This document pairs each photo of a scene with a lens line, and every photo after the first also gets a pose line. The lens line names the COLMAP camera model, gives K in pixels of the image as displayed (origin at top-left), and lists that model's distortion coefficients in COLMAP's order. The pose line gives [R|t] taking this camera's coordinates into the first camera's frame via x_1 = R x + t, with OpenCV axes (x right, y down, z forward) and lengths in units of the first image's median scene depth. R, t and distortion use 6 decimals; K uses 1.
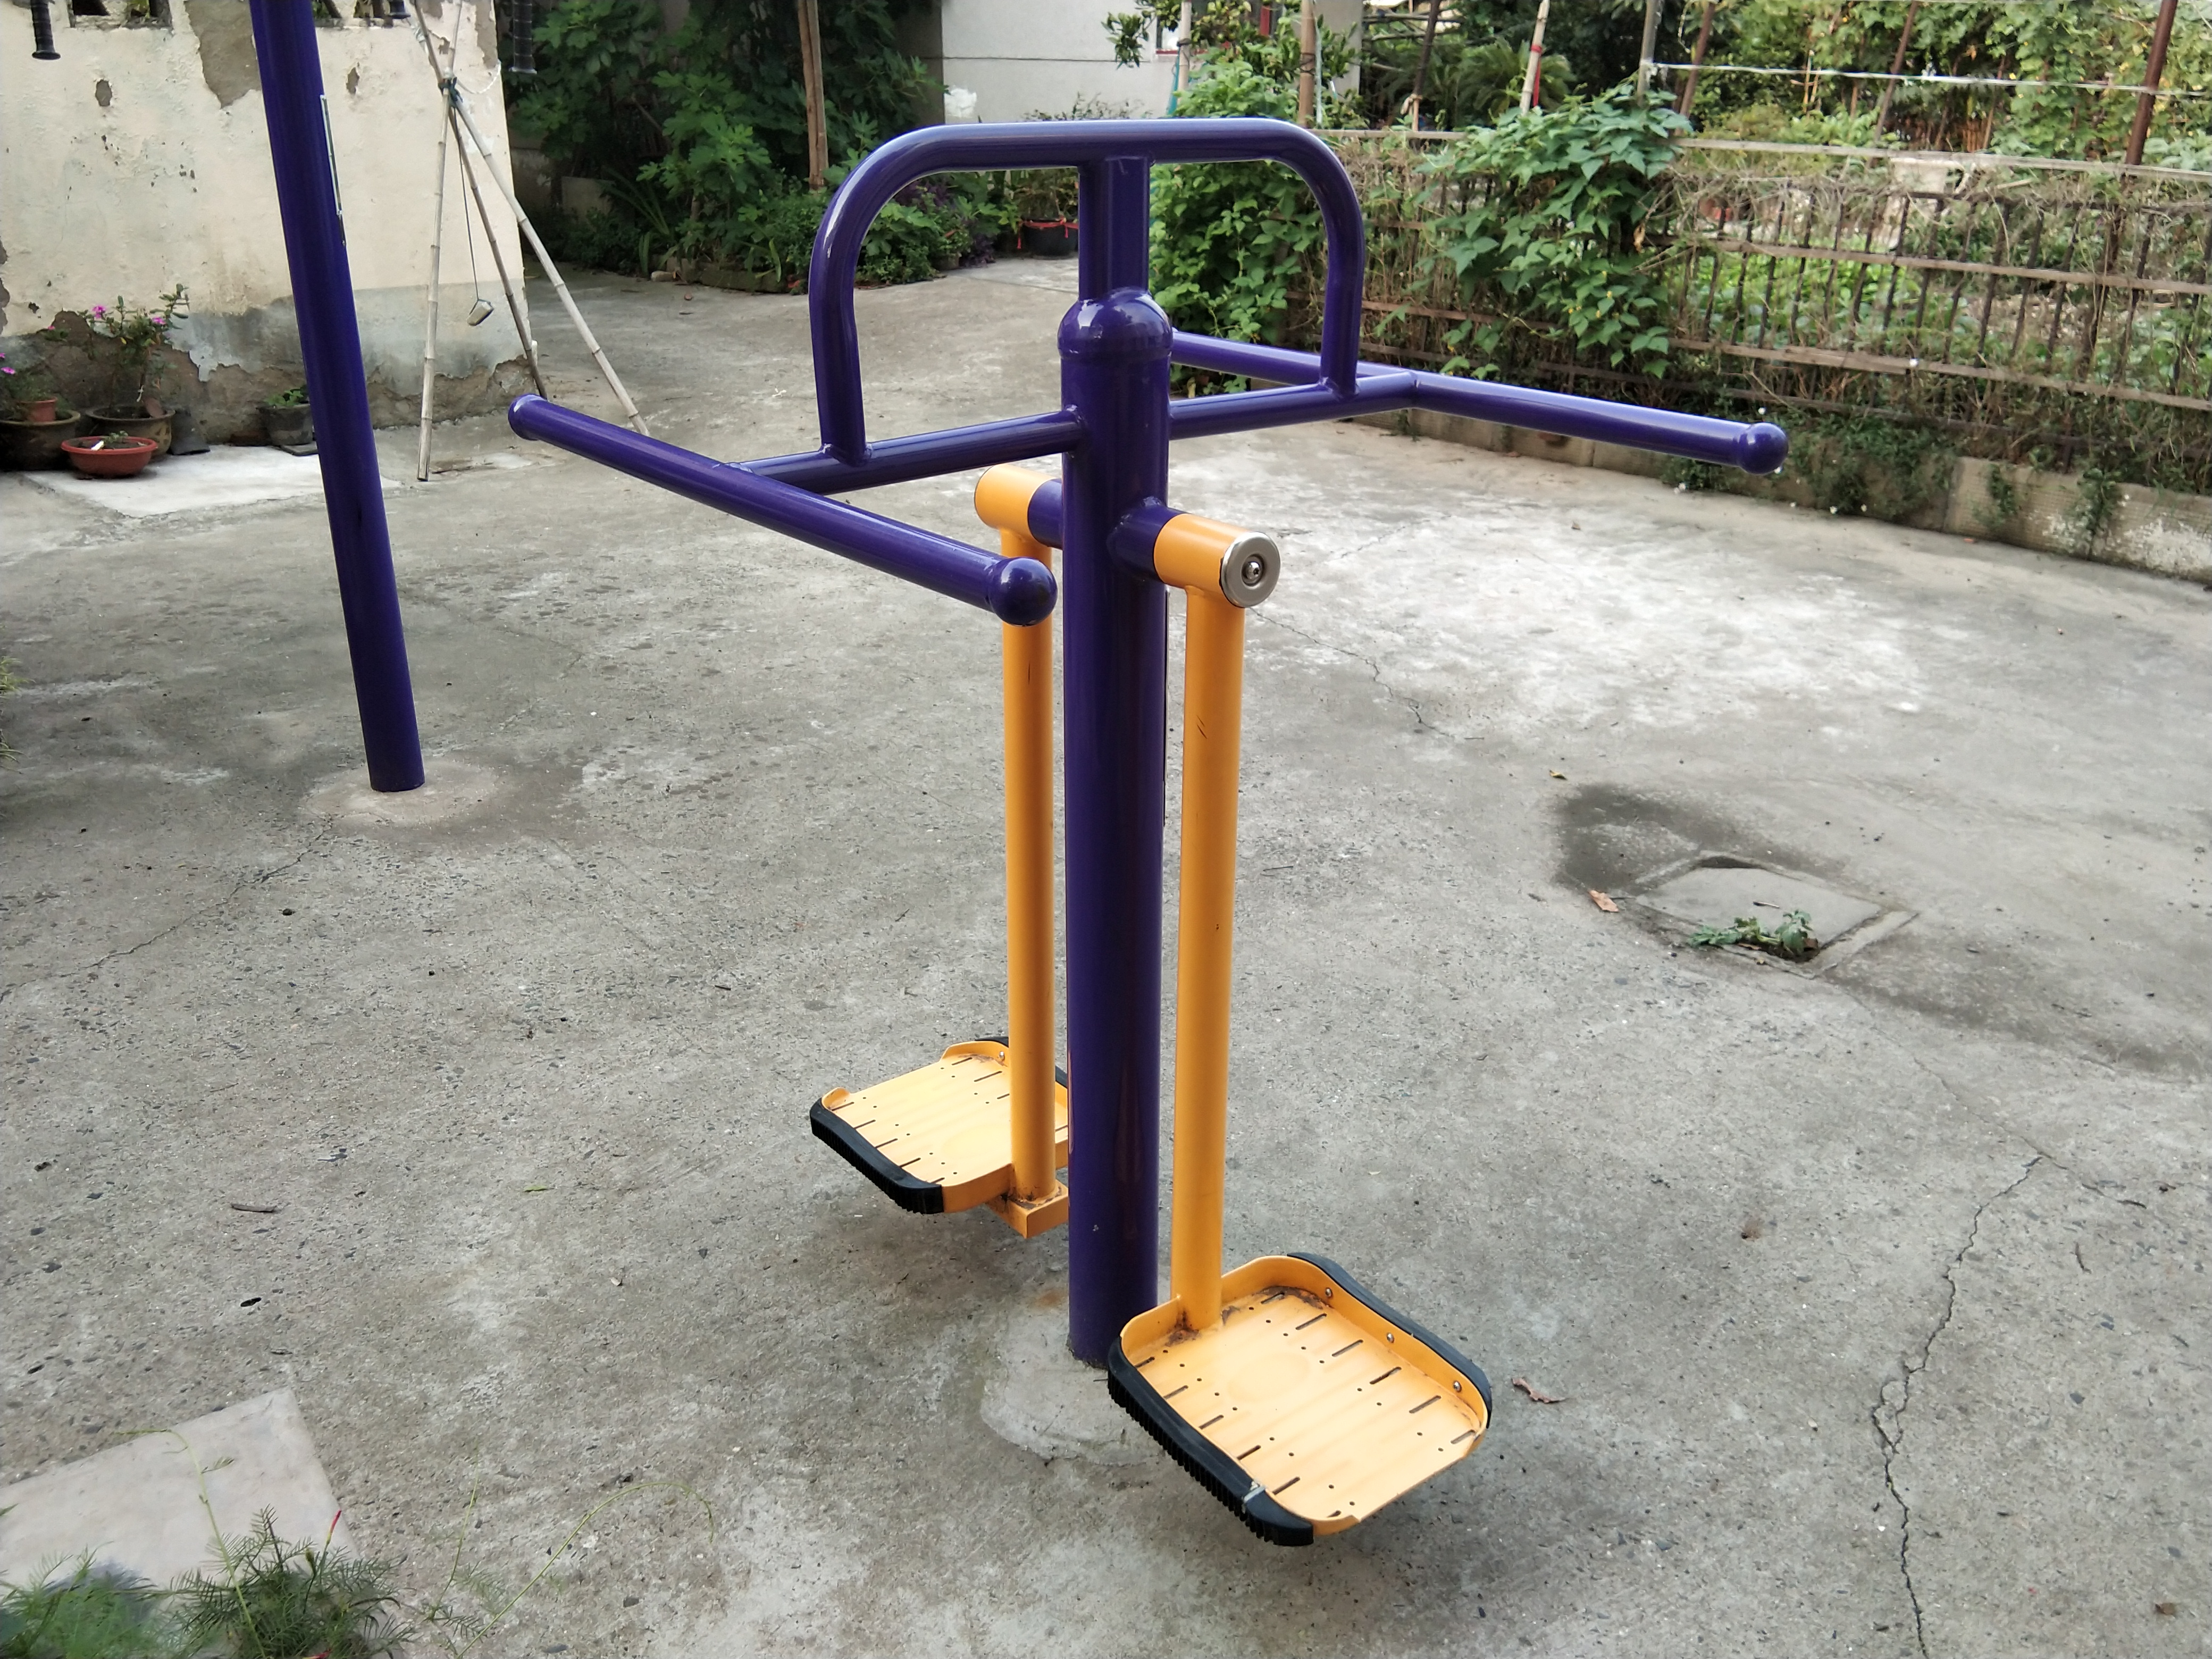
lens RADIAL K [[1774.8, 0, 1105.3], [0, 1774.8, 790.4], [0, 0, 1]] dist [0.114281, -0.158747]
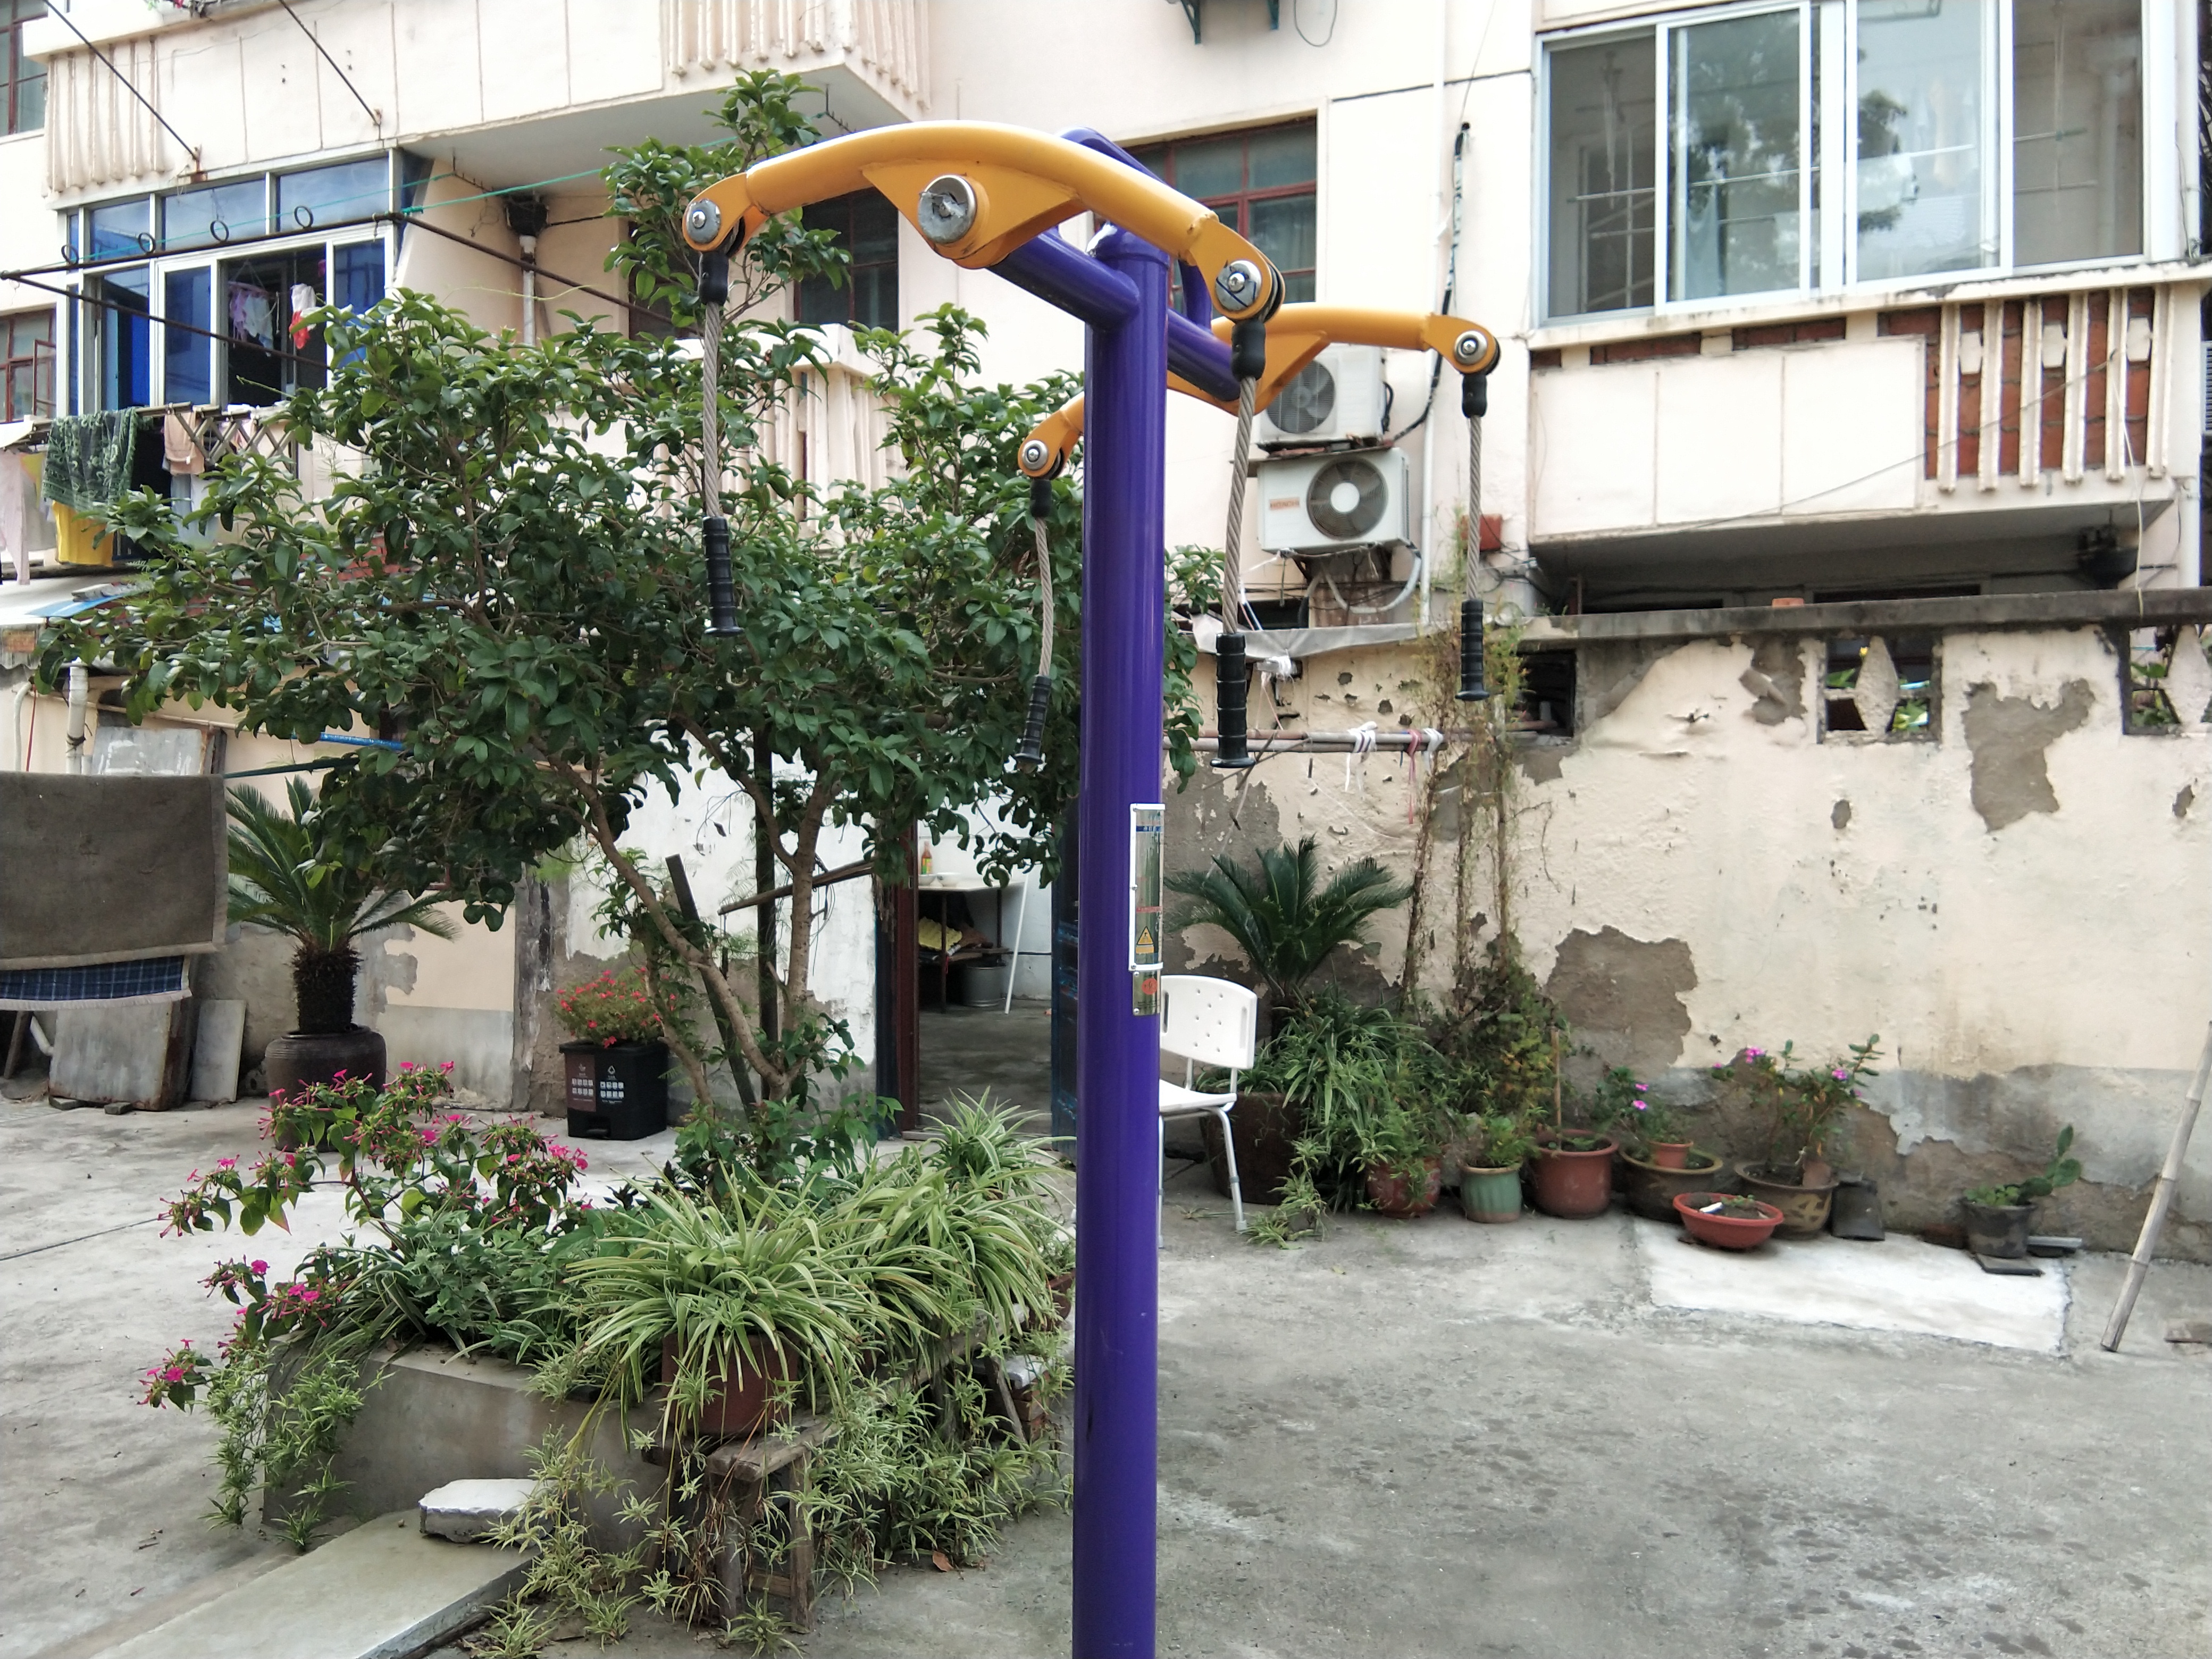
lens RADIAL K [[1774.8, 0, 1105.3], [0, 1774.8, 790.4], [0, 0, 1]] dist [0.114281, -0.158747]
pose [[0.403830, -0.011856, -0.914757, 0.093235], [-0.332061, 0.929821, -0.158643, -0.140987], [0.852442, 0.367820, 0.371553, 0.371285]]
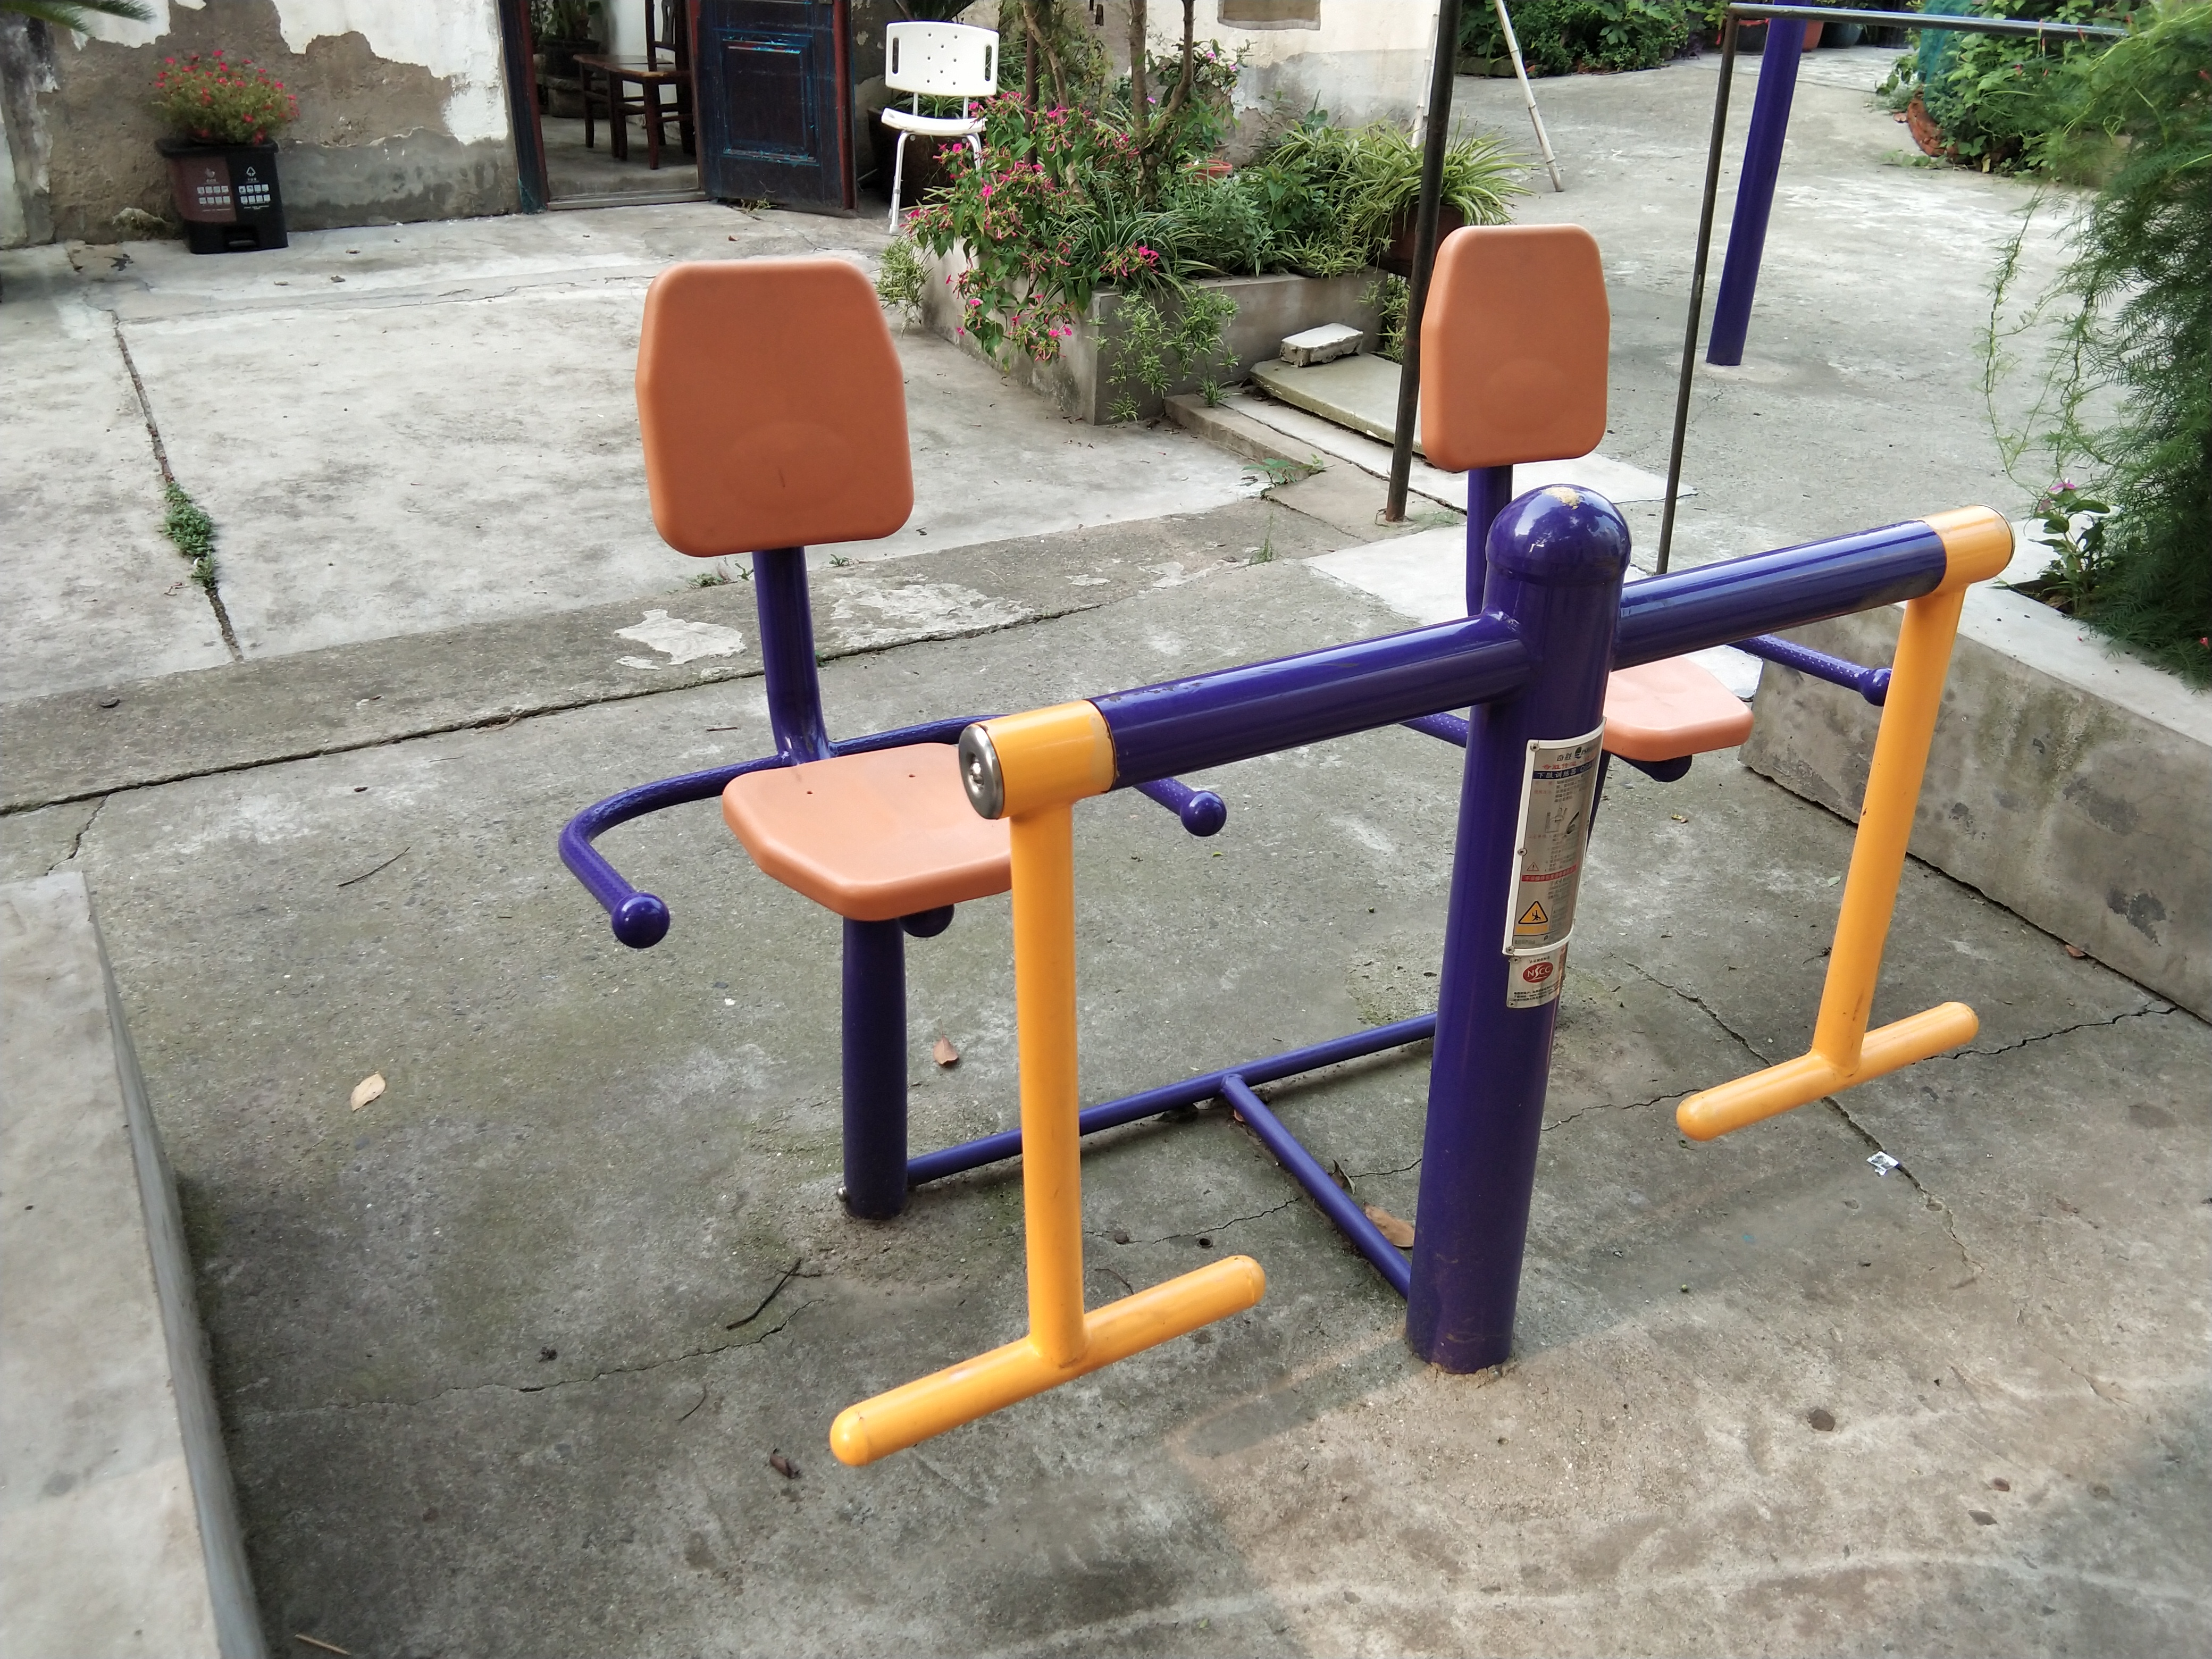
lens RADIAL K [[1748.0, 0, 1079.3], [0, 1748.0, 825.4], [0, 0, 1]] dist [0.044440, -0.060909]
pose [[0.980968, 0.107616, -0.161616, -0.371015], [-0.088793, 0.988855, 0.119503, 0.146770], [0.172675, -0.102878, 0.979591, -0.341561]]
